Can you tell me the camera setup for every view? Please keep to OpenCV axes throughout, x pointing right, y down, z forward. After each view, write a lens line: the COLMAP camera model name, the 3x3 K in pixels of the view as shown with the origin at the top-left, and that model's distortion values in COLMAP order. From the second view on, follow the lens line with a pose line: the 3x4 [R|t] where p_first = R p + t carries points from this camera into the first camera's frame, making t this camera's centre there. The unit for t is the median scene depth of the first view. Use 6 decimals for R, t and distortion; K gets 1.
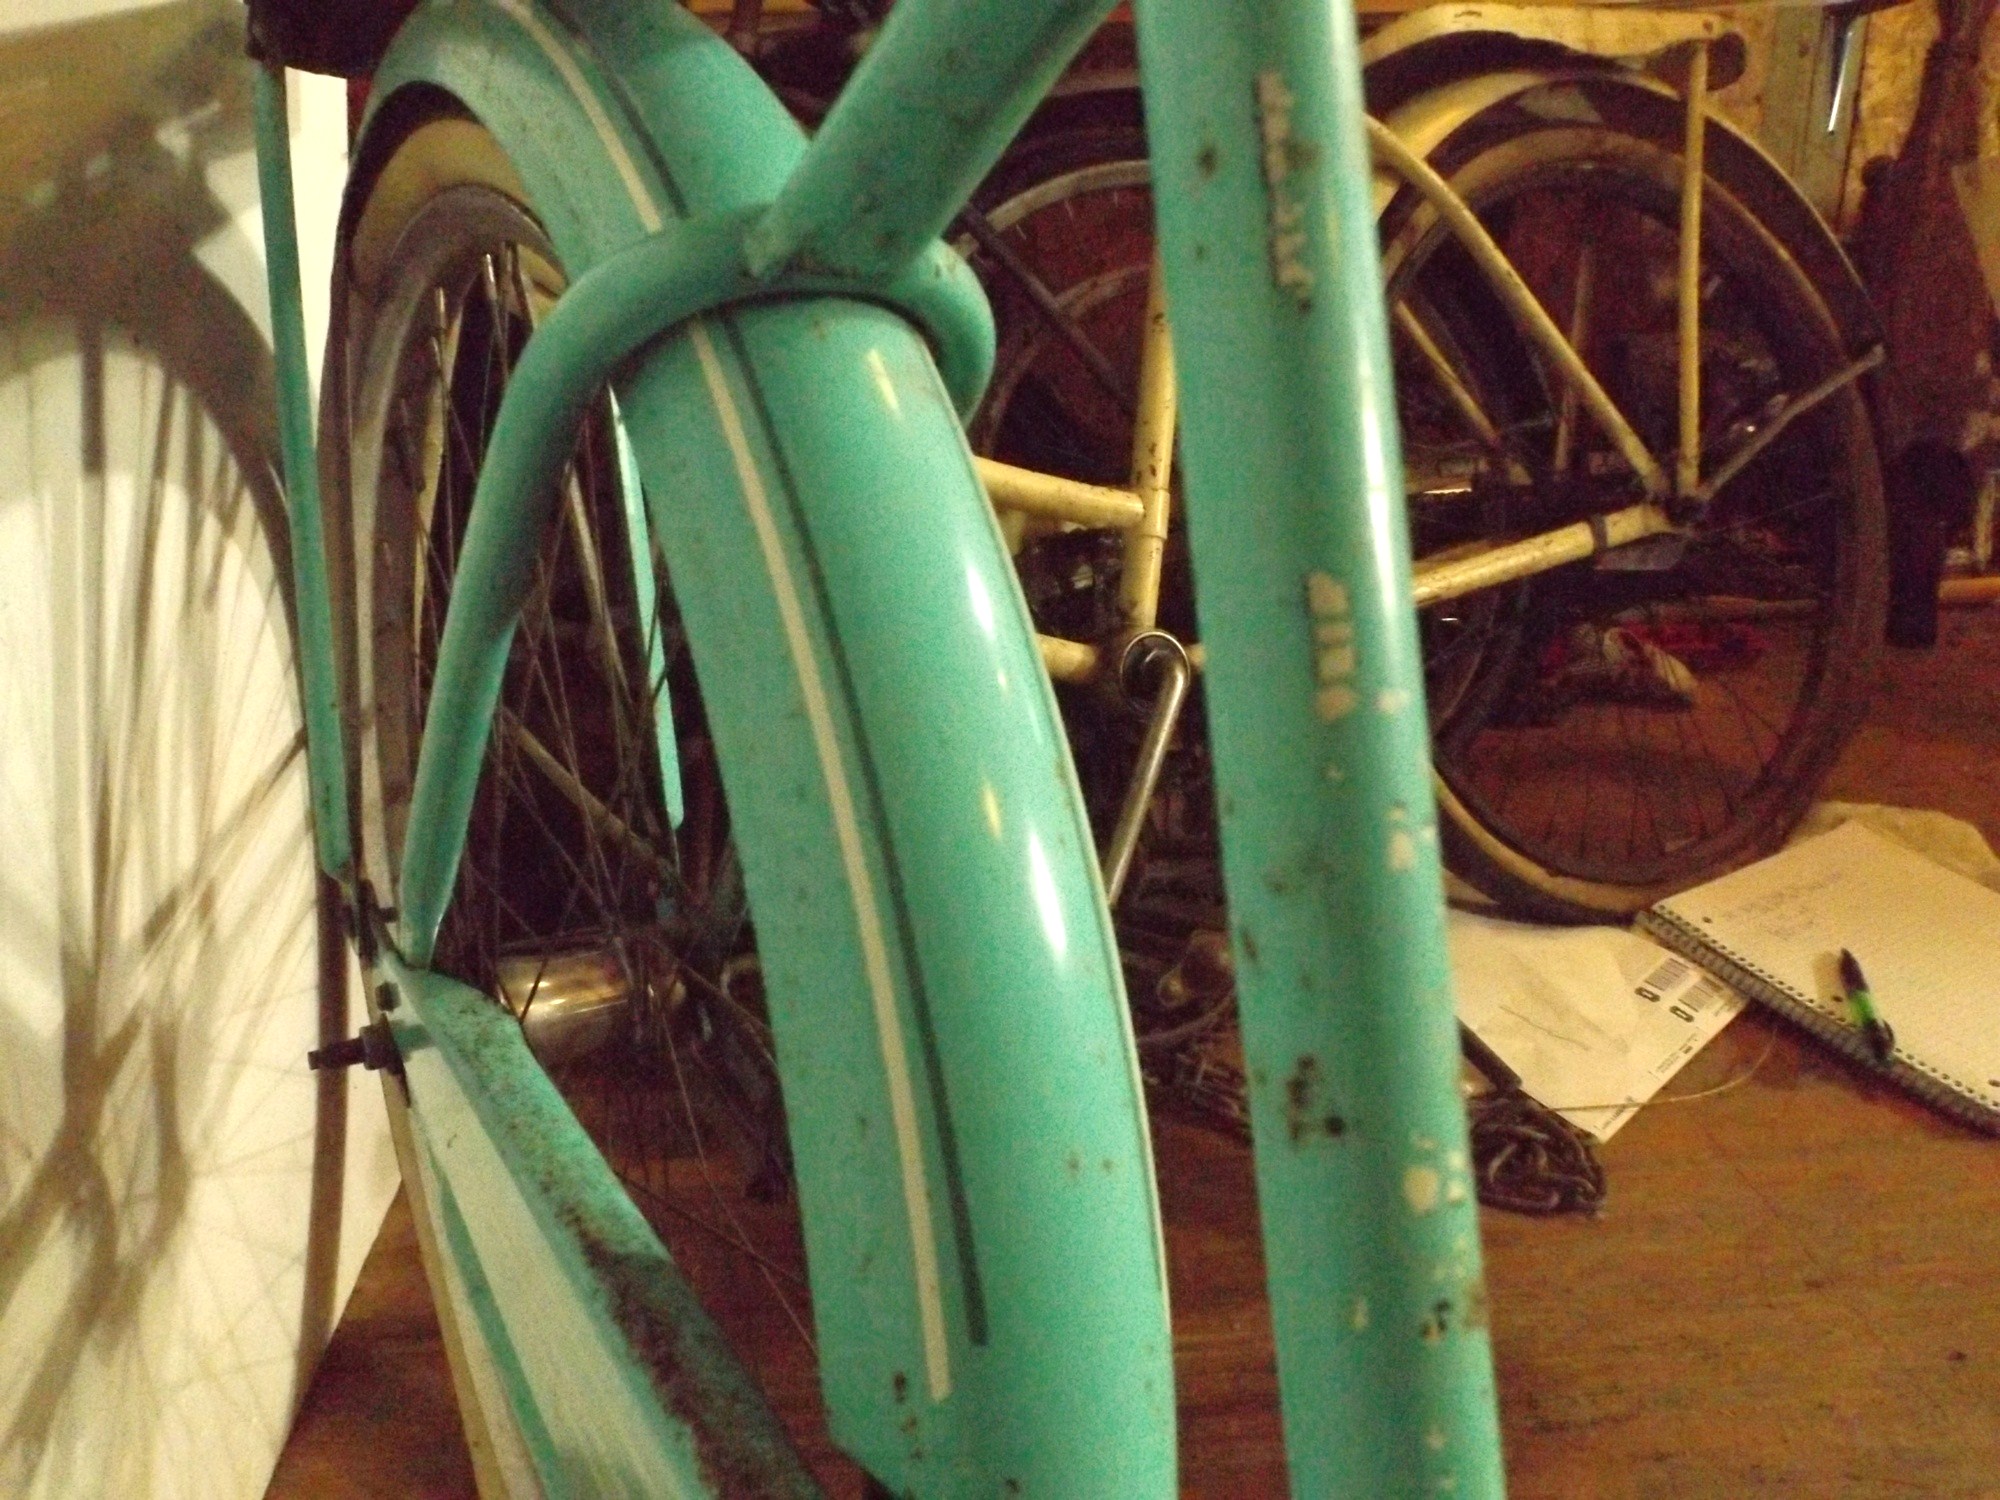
lens RADIAL K [[1386.9, 0, 1000.1], [0, 1386.9, 745.0], [0, 0, 1]] dist [0.000928, -0.009906]
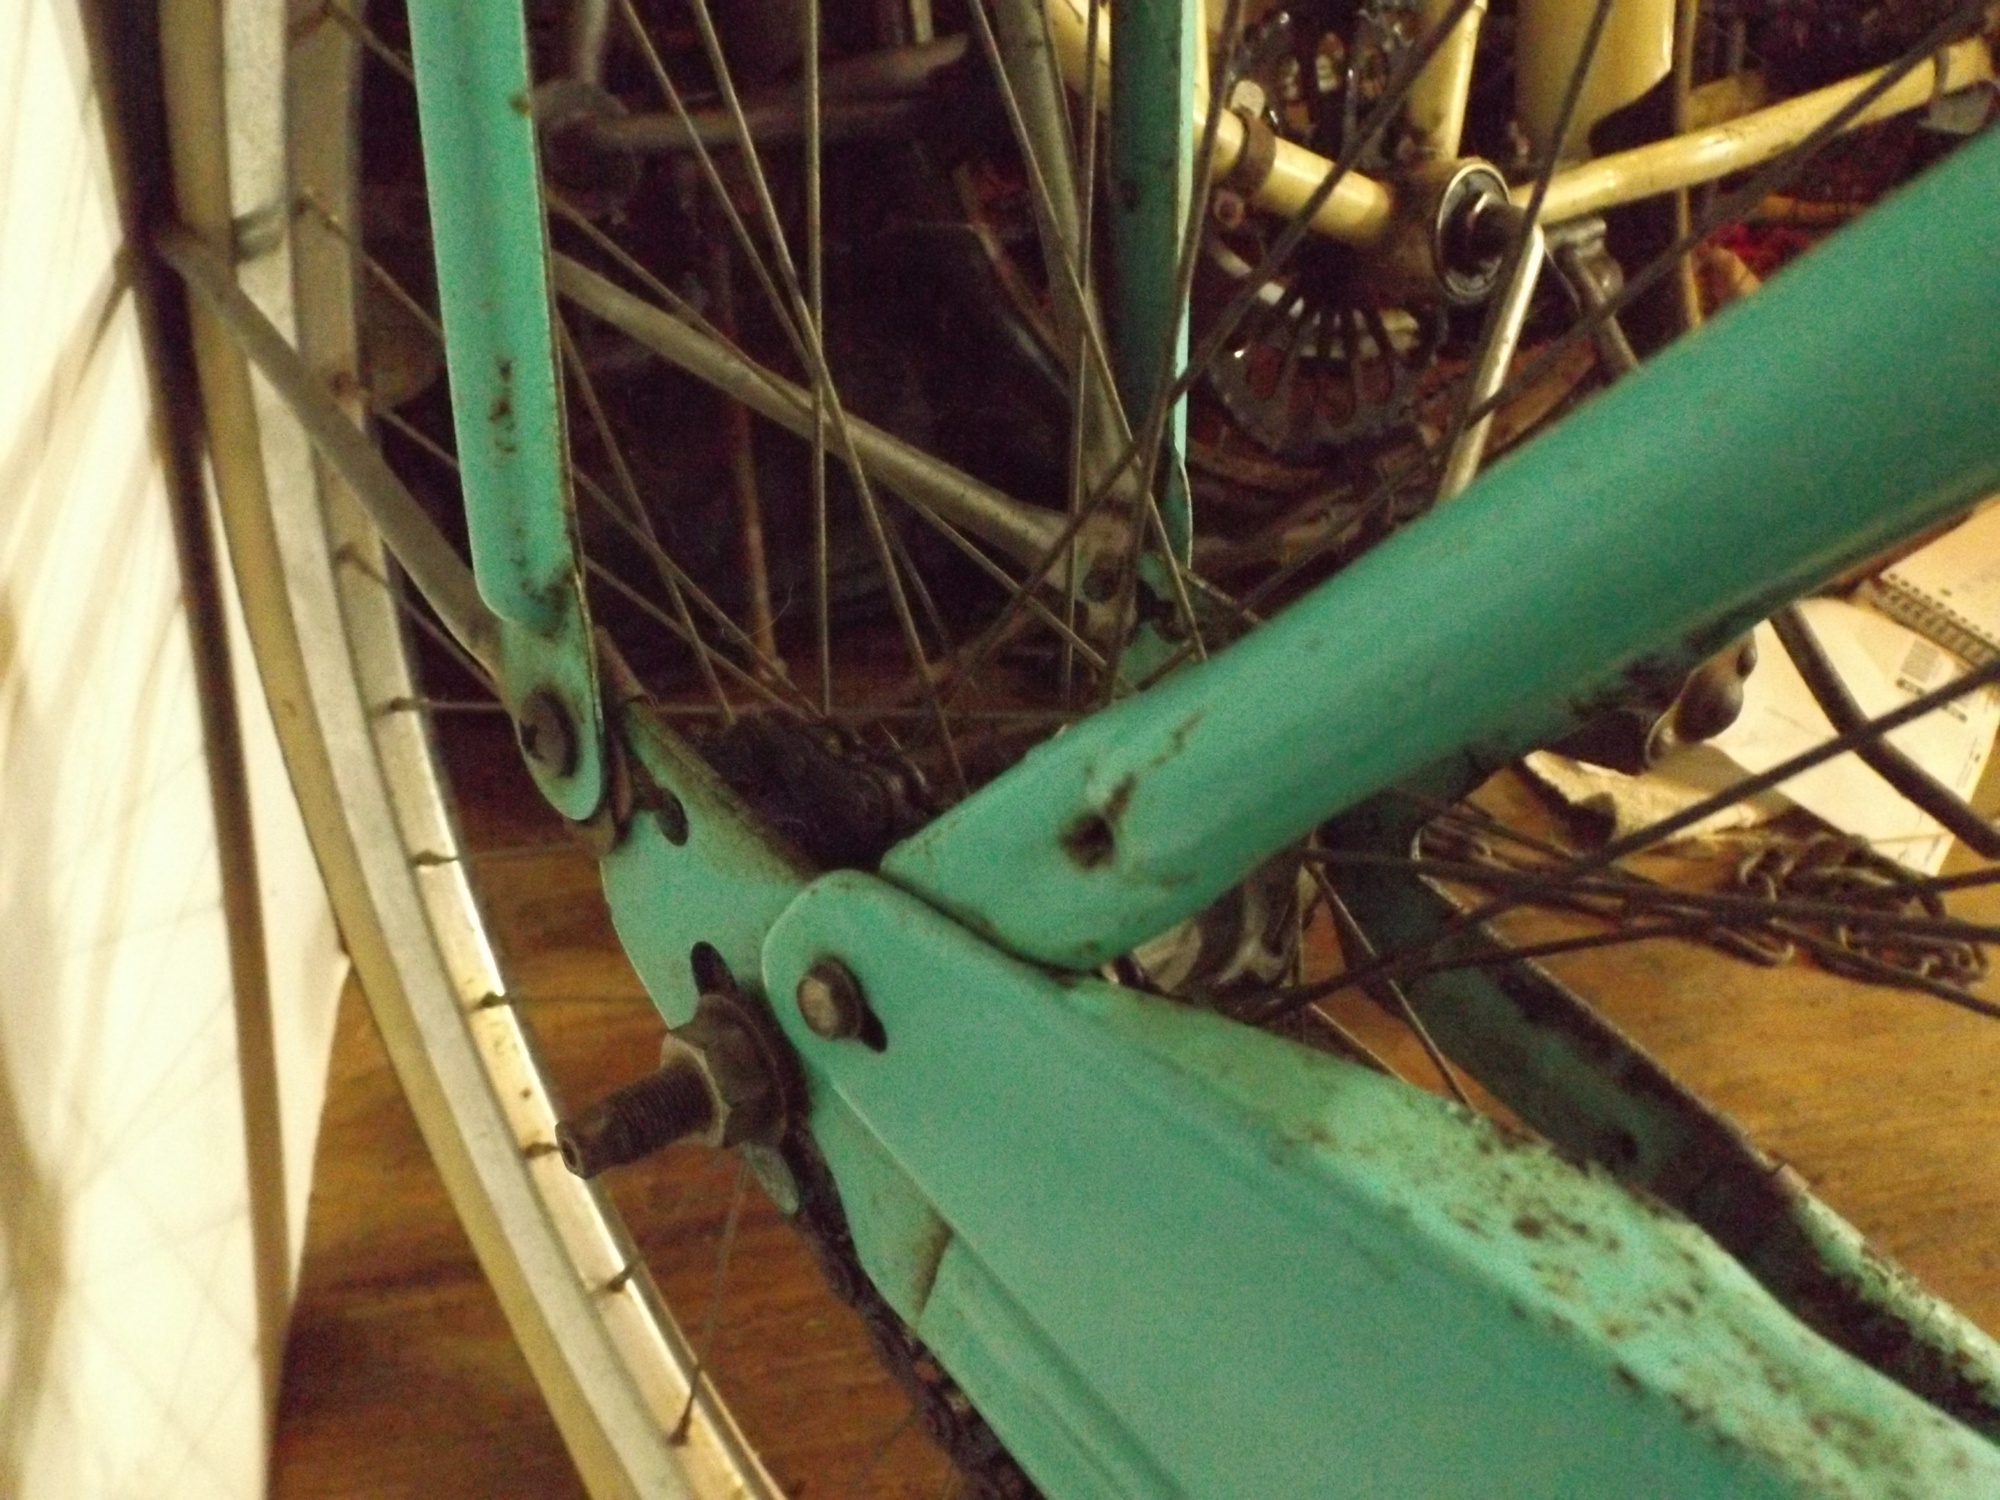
lens RADIAL K [[1386.9, 0, 1003.6], [0, 1386.9, 758.7], [0, 0, 1]] dist [0.000928, -0.009906]
pose [[0.986111, -0.018588, 0.165043, -0.186358], [-0.027373, 0.961938, 0.271893, 0.013045], [-0.163815, -0.272634, 0.948069, 0.293217]]
